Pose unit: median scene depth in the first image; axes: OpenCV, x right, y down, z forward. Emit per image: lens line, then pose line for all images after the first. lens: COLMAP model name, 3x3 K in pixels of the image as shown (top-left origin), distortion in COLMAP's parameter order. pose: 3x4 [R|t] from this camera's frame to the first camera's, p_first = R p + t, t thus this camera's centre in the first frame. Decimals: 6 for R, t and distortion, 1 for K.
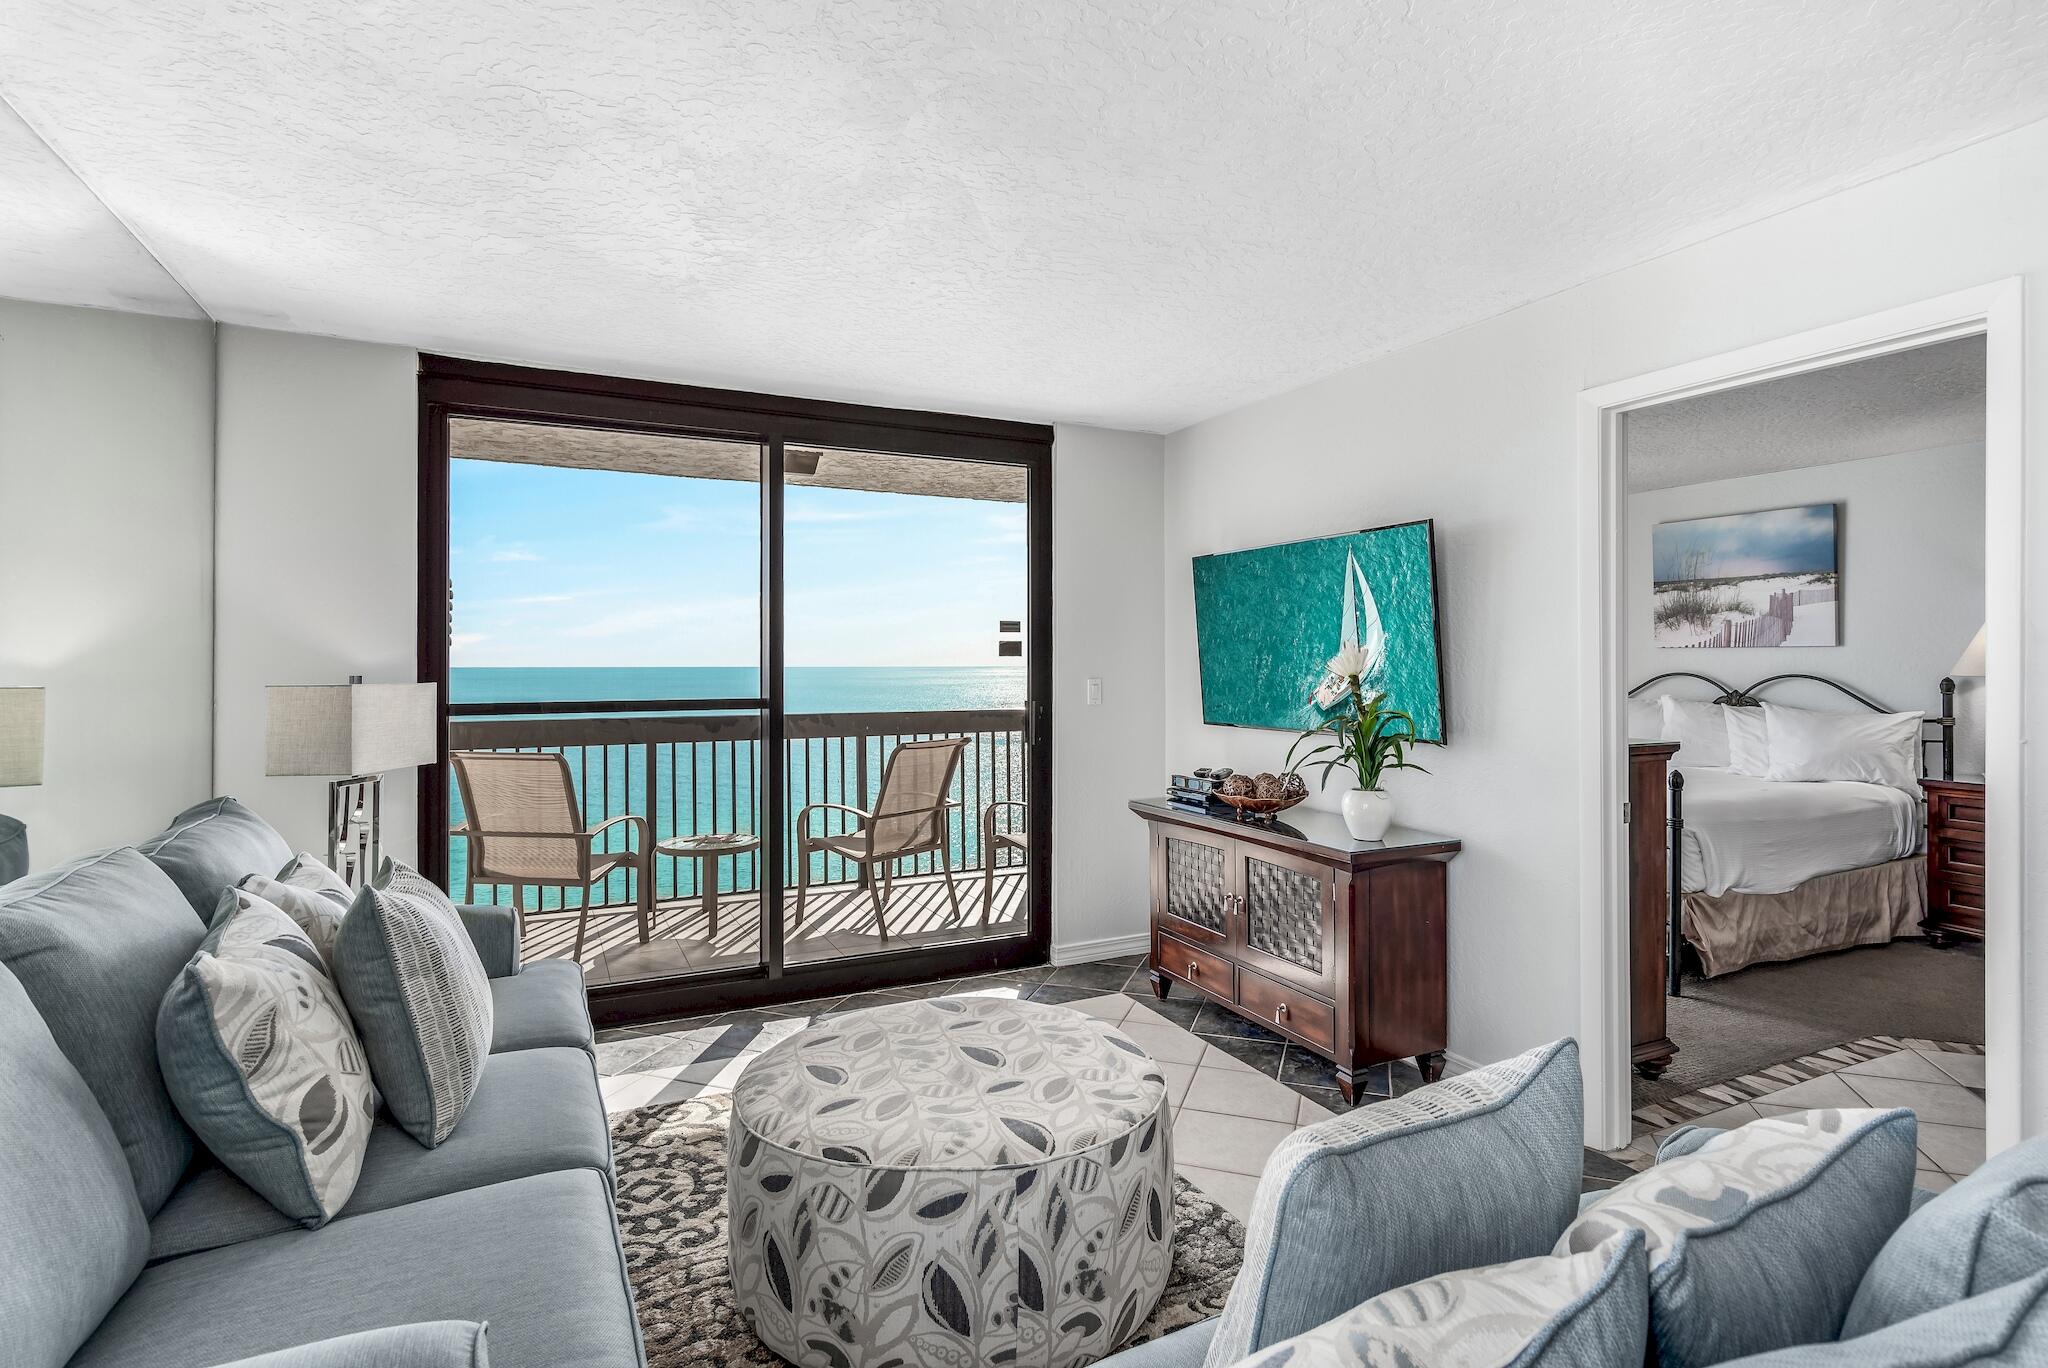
lens RADIAL K [[1000.5, 0, 1019.1], [0, 1000.5, 661.4], [0, 0, 1]] dist [0.000295, -0.000189]
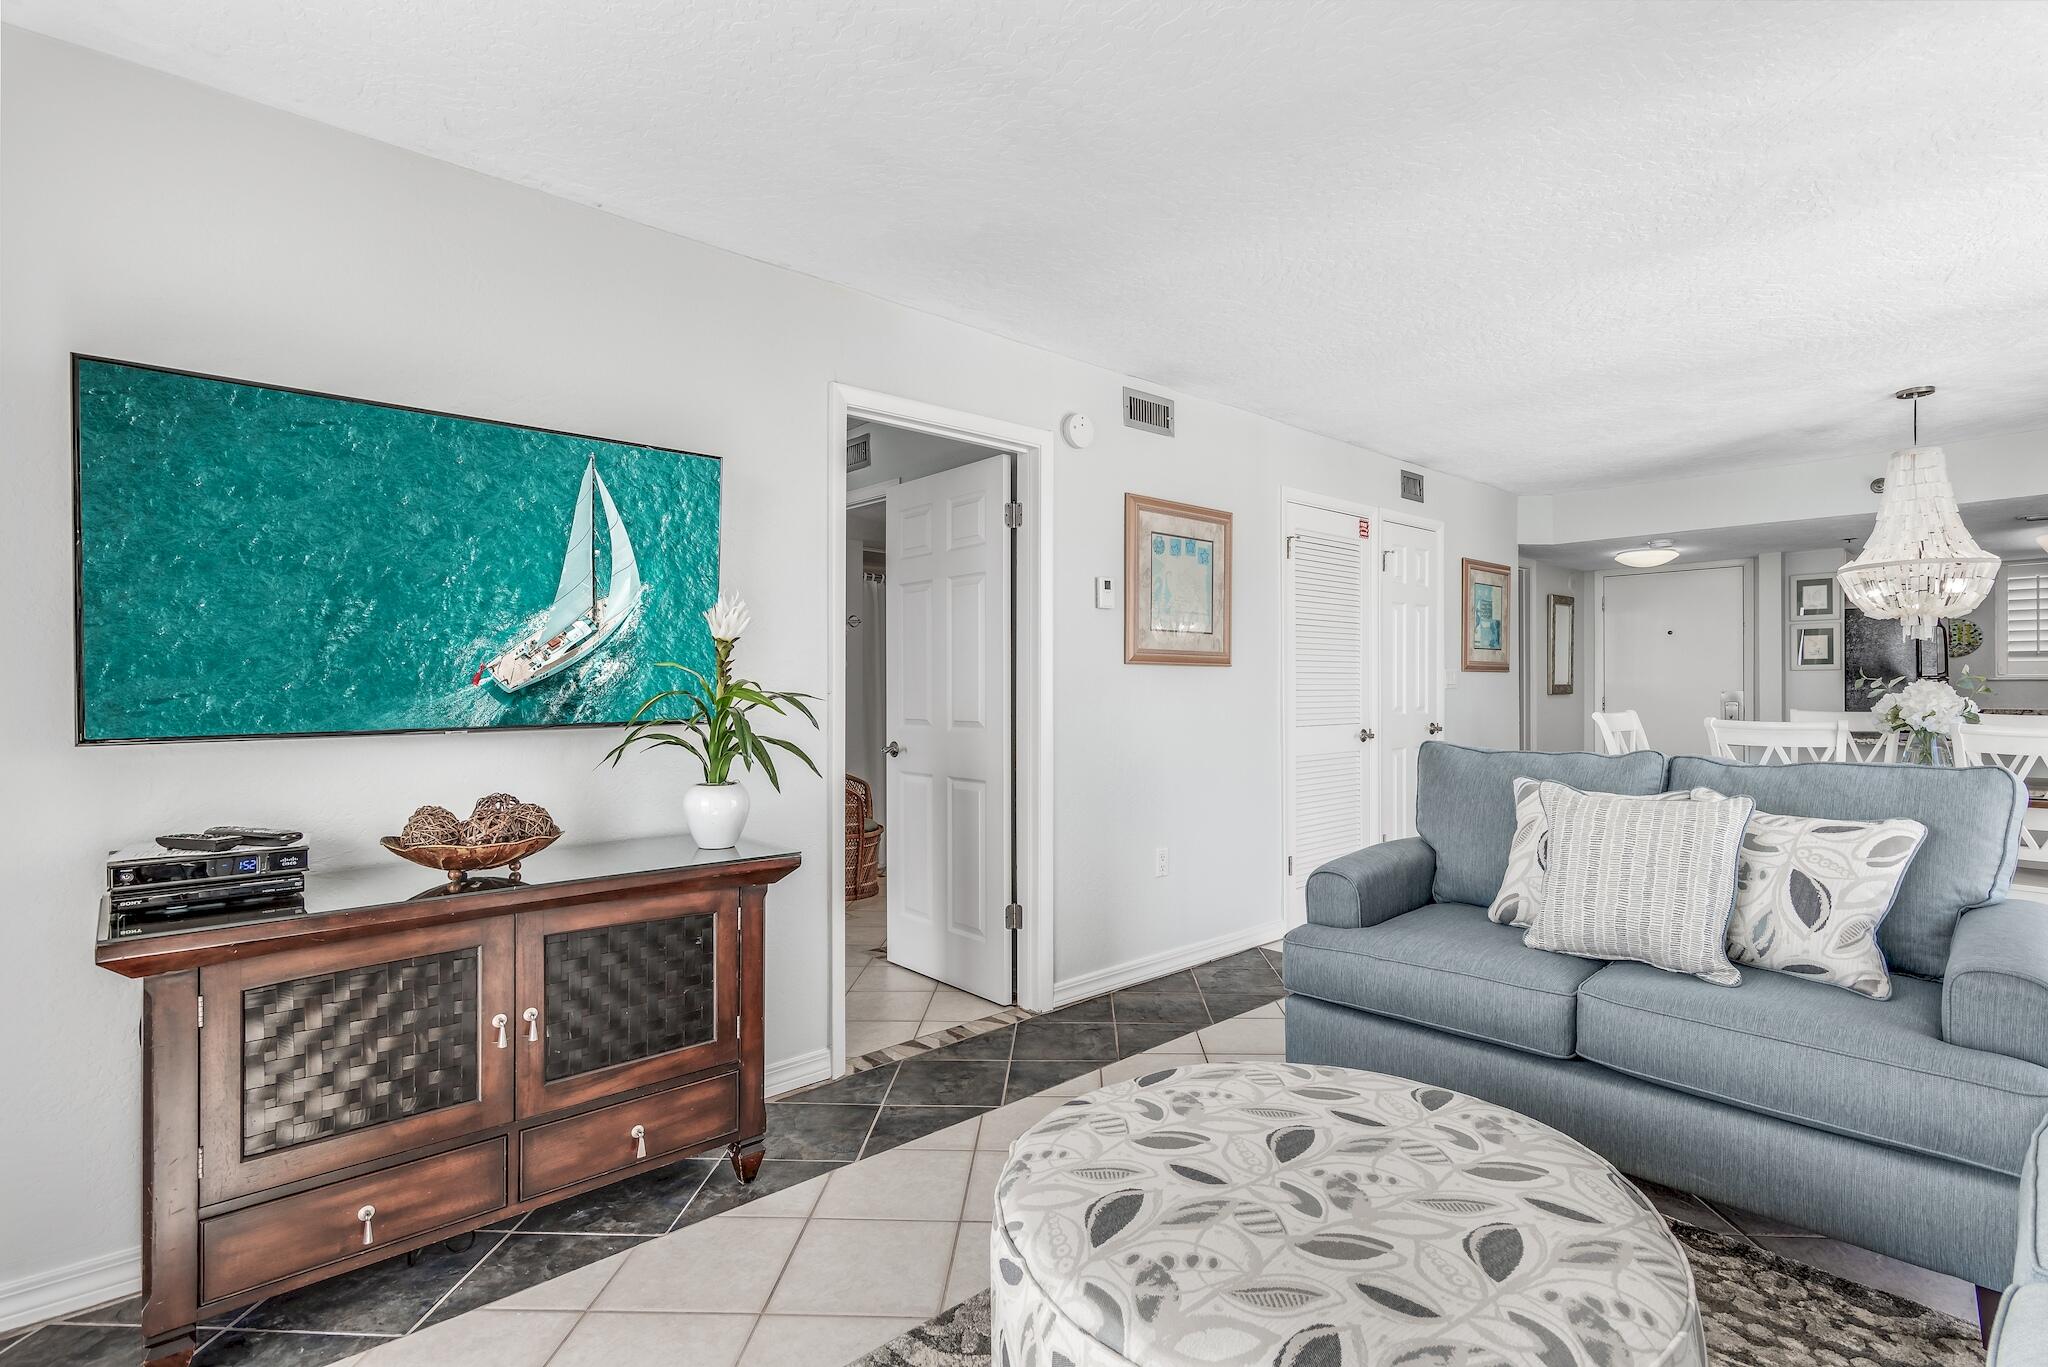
lens RADIAL K [[978.2, 0, 1030.5], [0, 978.2, 690.8], [0, 0, 1]] dist [-0.006218, -0.000264]
pose [[-0.289535, -0.003173, 0.957162, -0.369058], [0.005579, 0.999972, 0.005002, 0.043174], [-0.957151, 0.006788, -0.289509, 0.798469]]
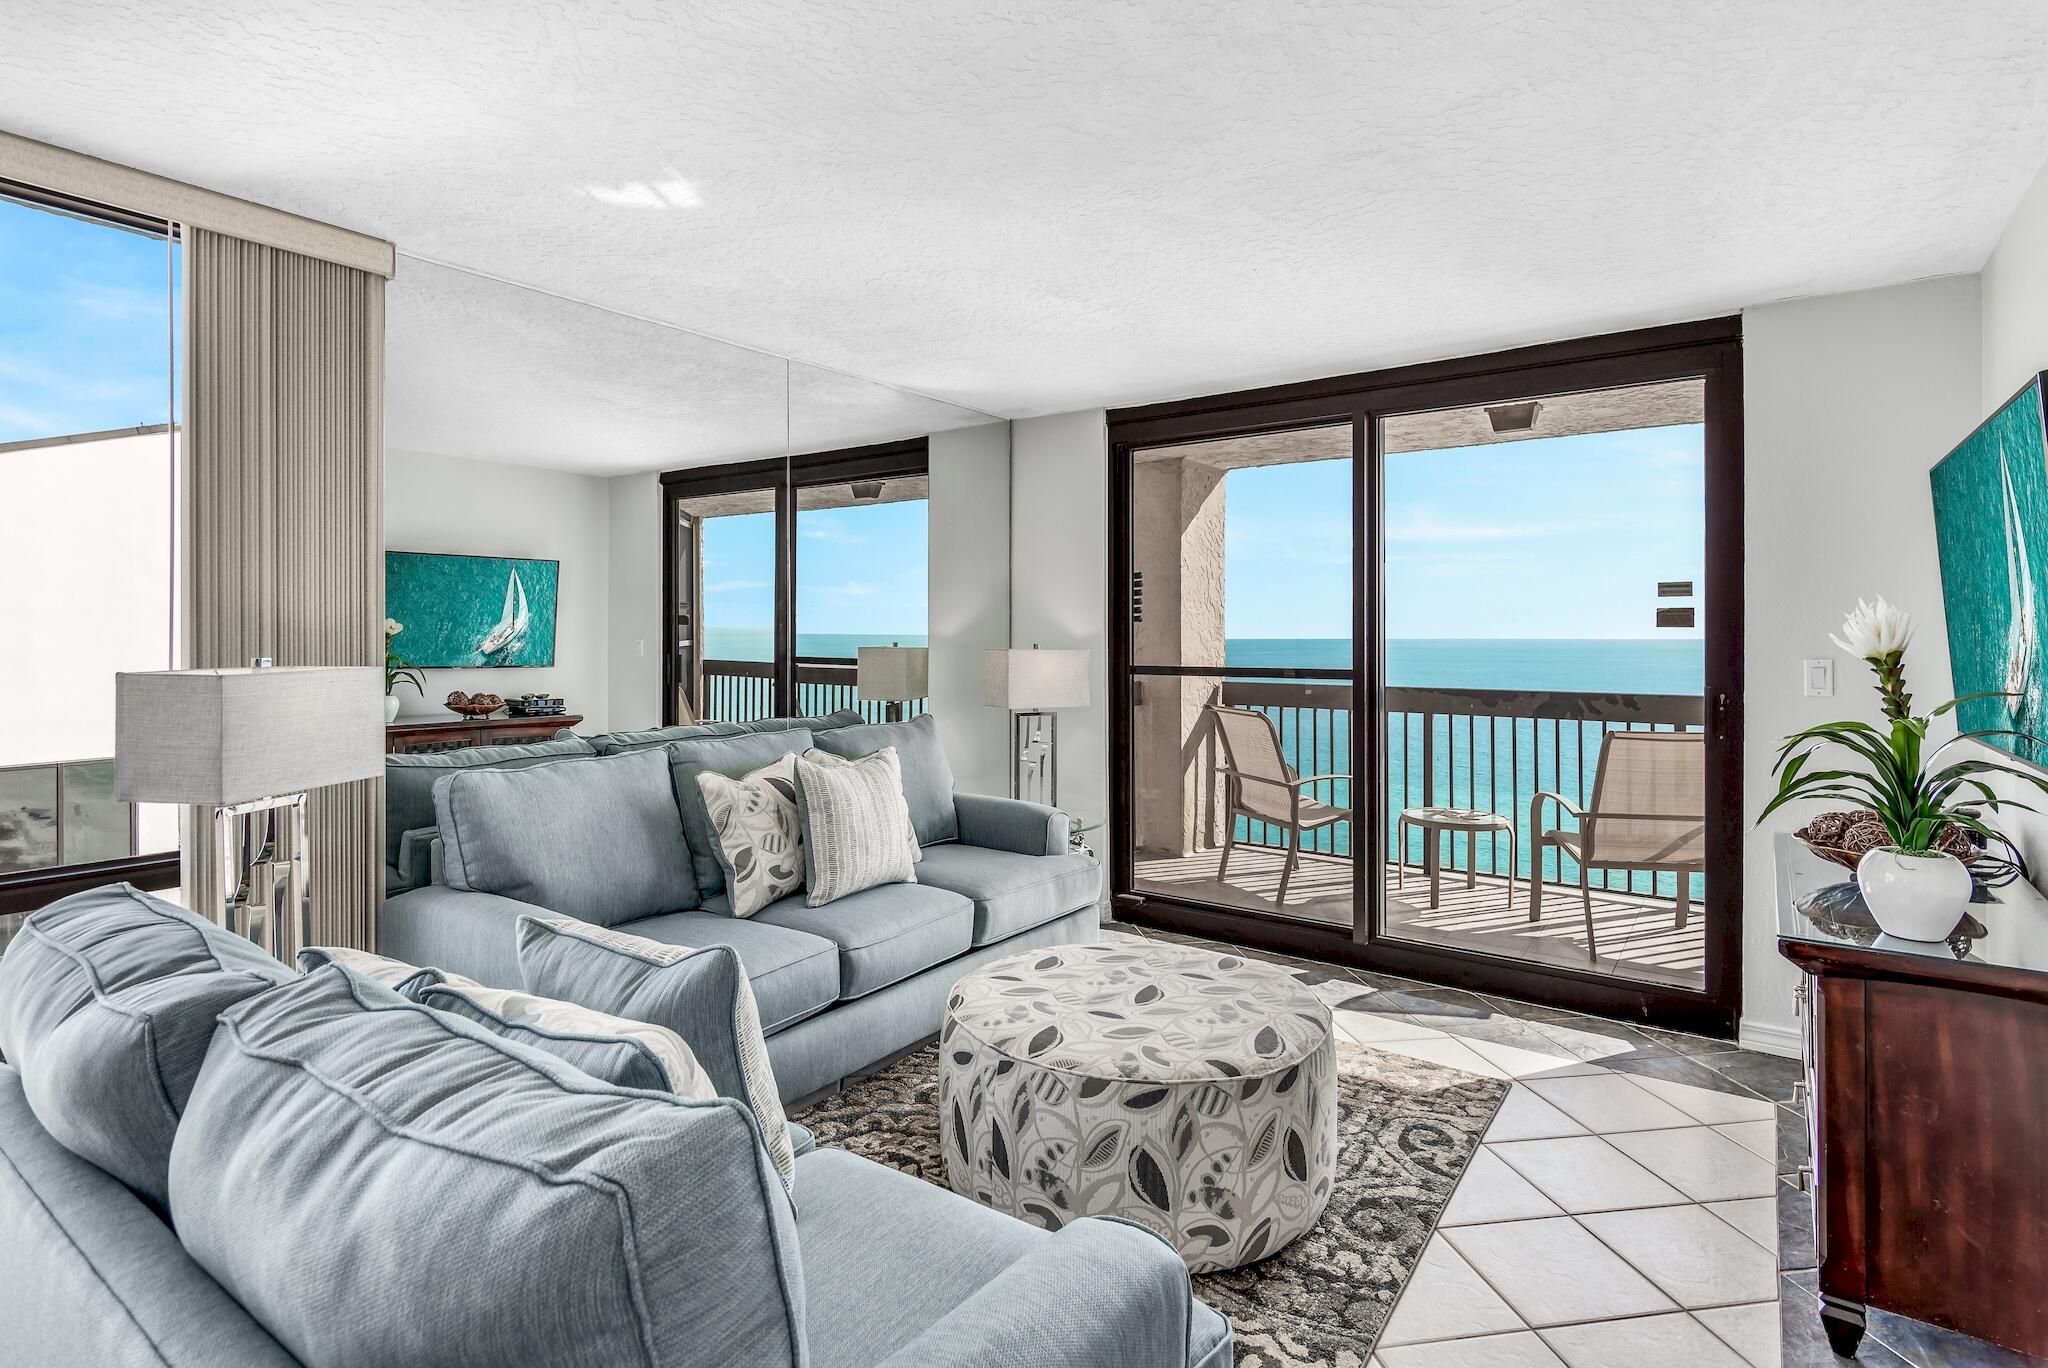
lens RADIAL K [[1020.3, 0, 1028.5], [0, 1020.3, 634.0], [0, 0, 1]] dist [0.000423, 0.000175]
pose [[0.475923, 0.000567, -0.879487, 0.514954], [0.000468, 0.999999, 0.000898, -0.001028], [0.879487, -0.000839, 0.475923, 0.206877]]
